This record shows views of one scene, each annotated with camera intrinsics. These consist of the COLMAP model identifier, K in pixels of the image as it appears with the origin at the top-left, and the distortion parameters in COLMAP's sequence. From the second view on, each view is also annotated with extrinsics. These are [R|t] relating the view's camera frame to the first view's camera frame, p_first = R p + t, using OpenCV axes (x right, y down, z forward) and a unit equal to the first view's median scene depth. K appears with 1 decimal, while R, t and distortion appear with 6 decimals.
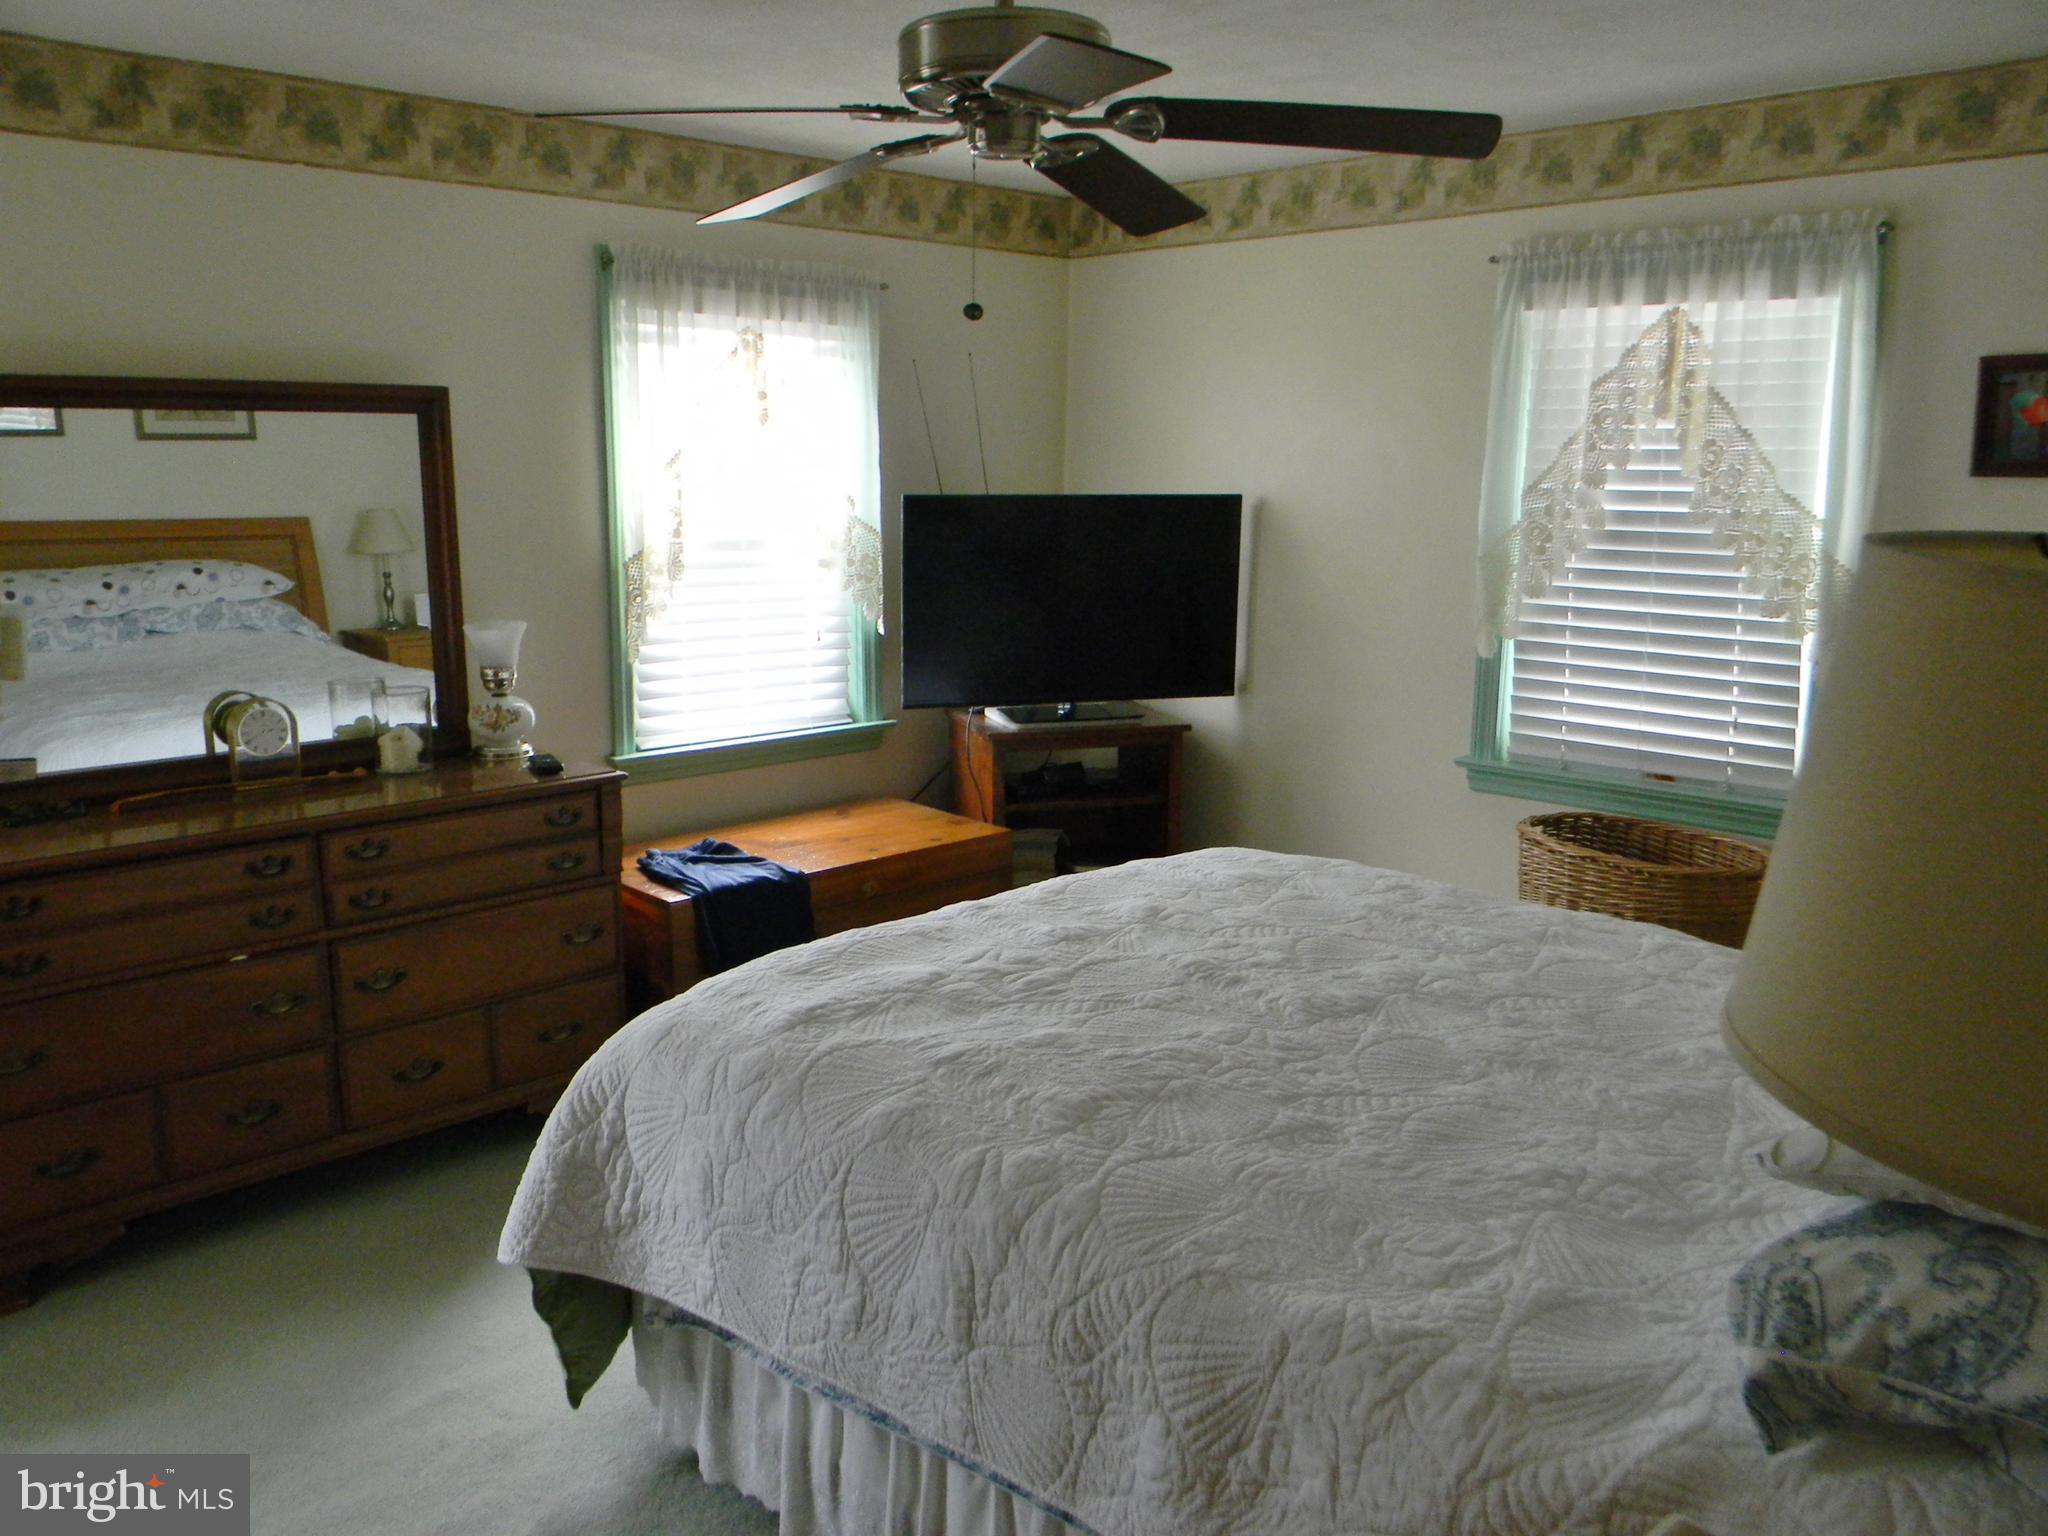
lens RADIAL K [[1657.2, 0, 1019.2], [0, 1657.2, 778.7], [0, 0, 1]] dist [0.009746, -0.017077]
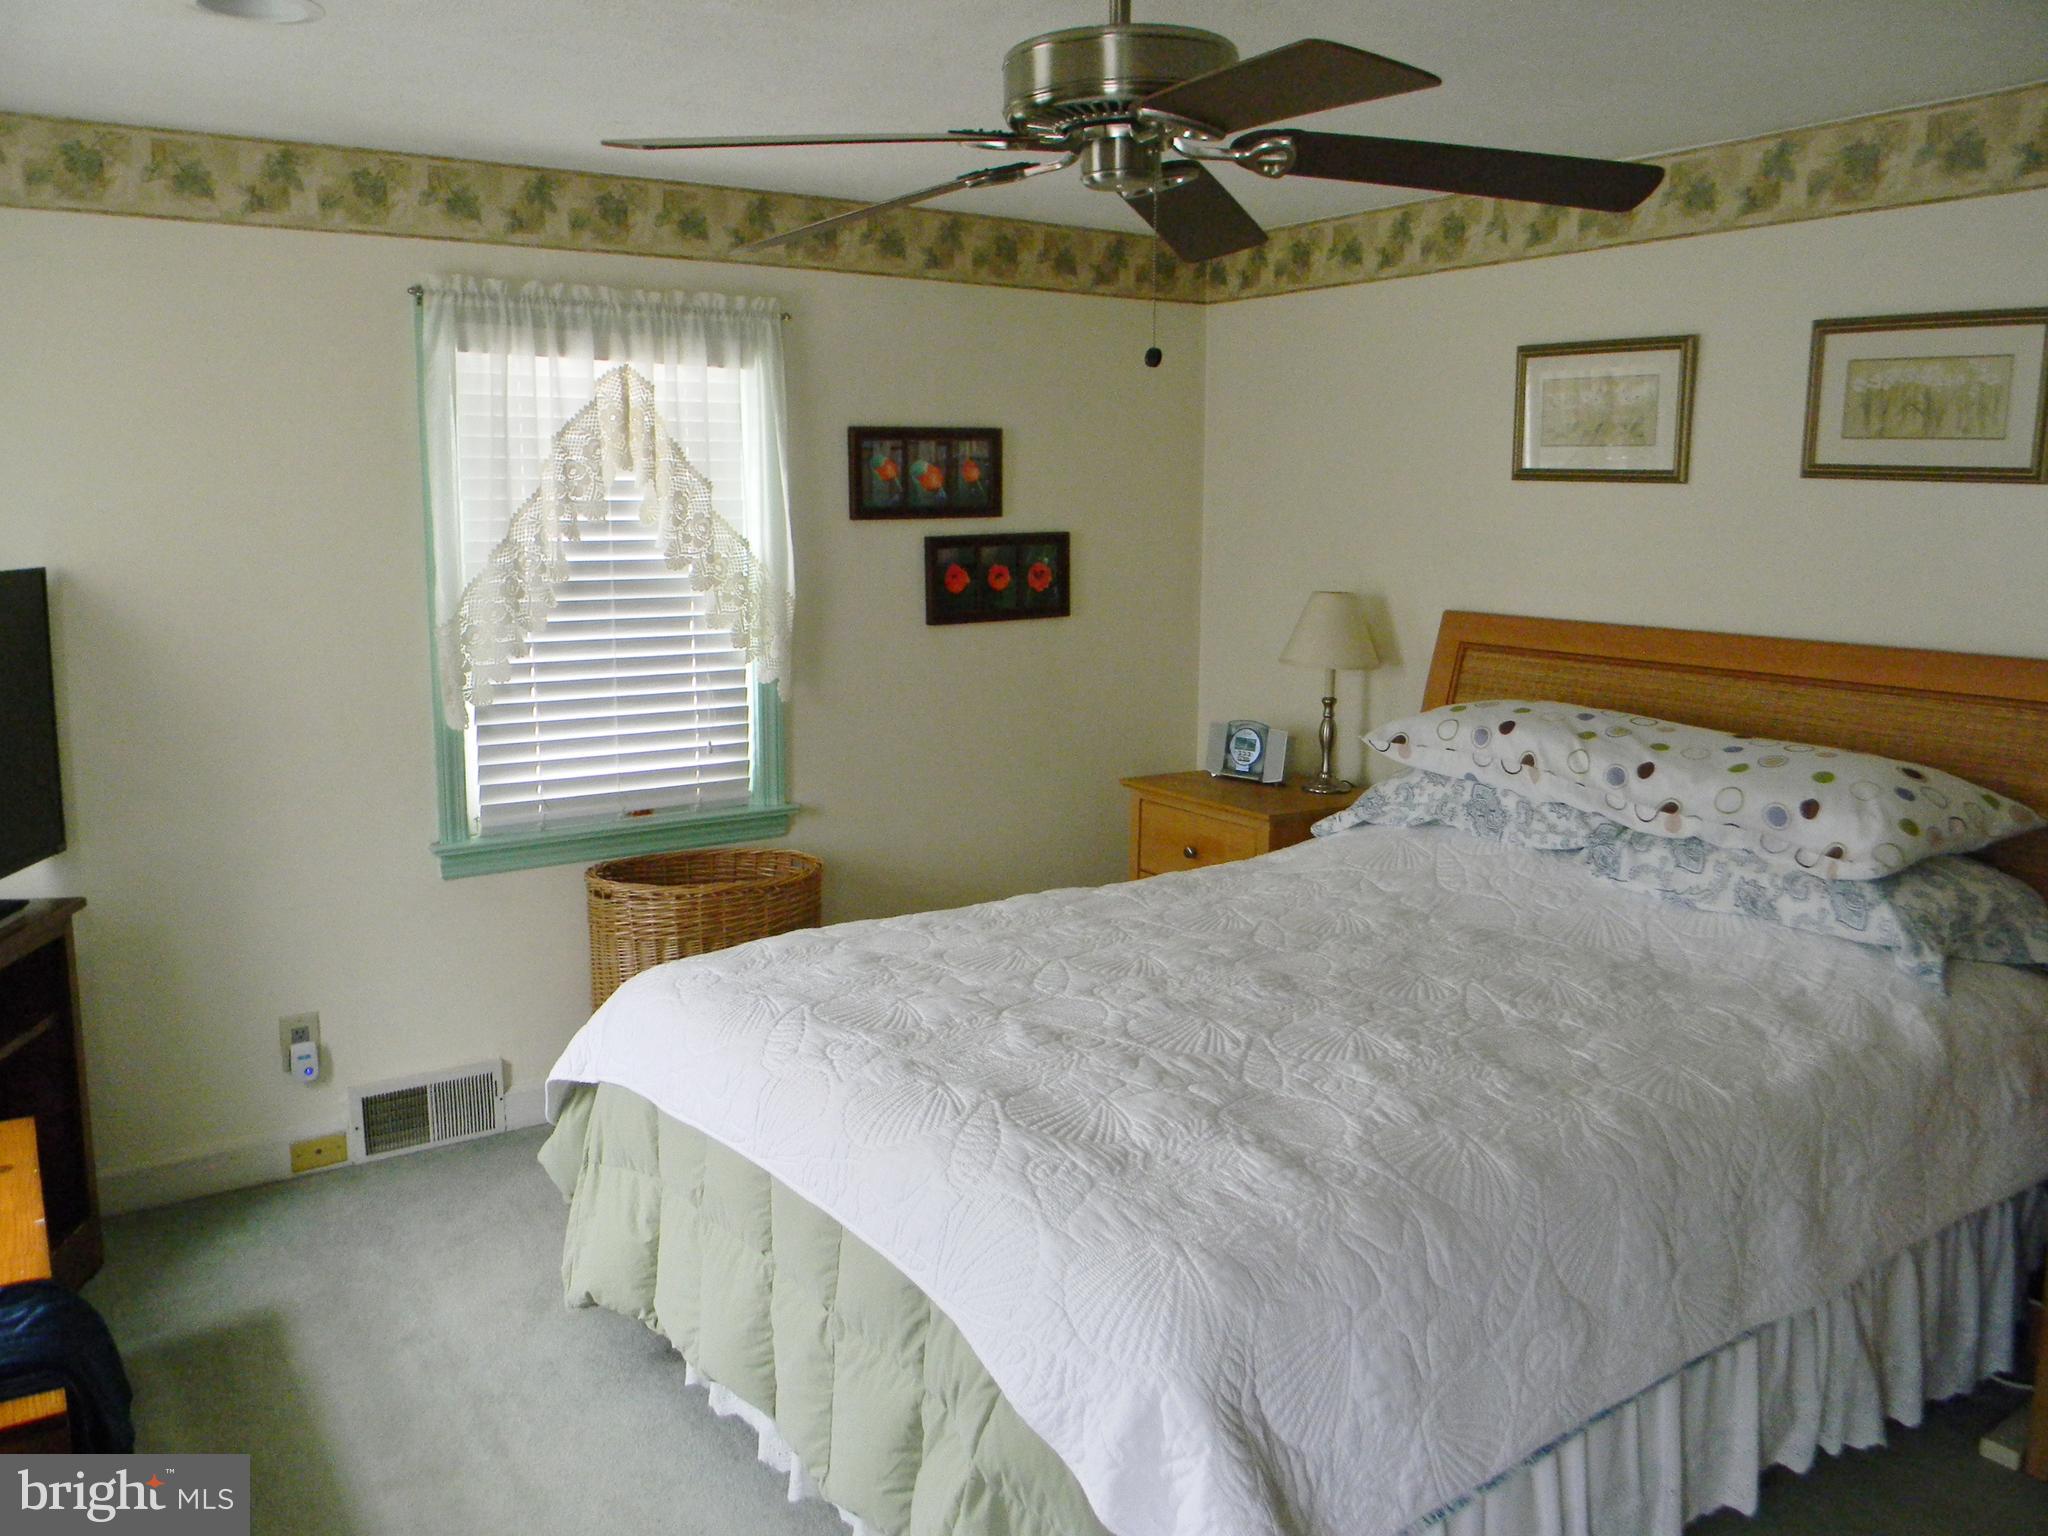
lens RADIAL K [[1657.2, 0, 1018.0], [0, 1657.2, 755.0], [0, 0, 1]] dist [0.009746, -0.017077]
pose [[0.197579, -0.157568, 0.967541, -0.595512], [0.193863, 0.973785, 0.118997, -0.120110], [-0.960927, 0.164059, 0.222946, 0.564541]]
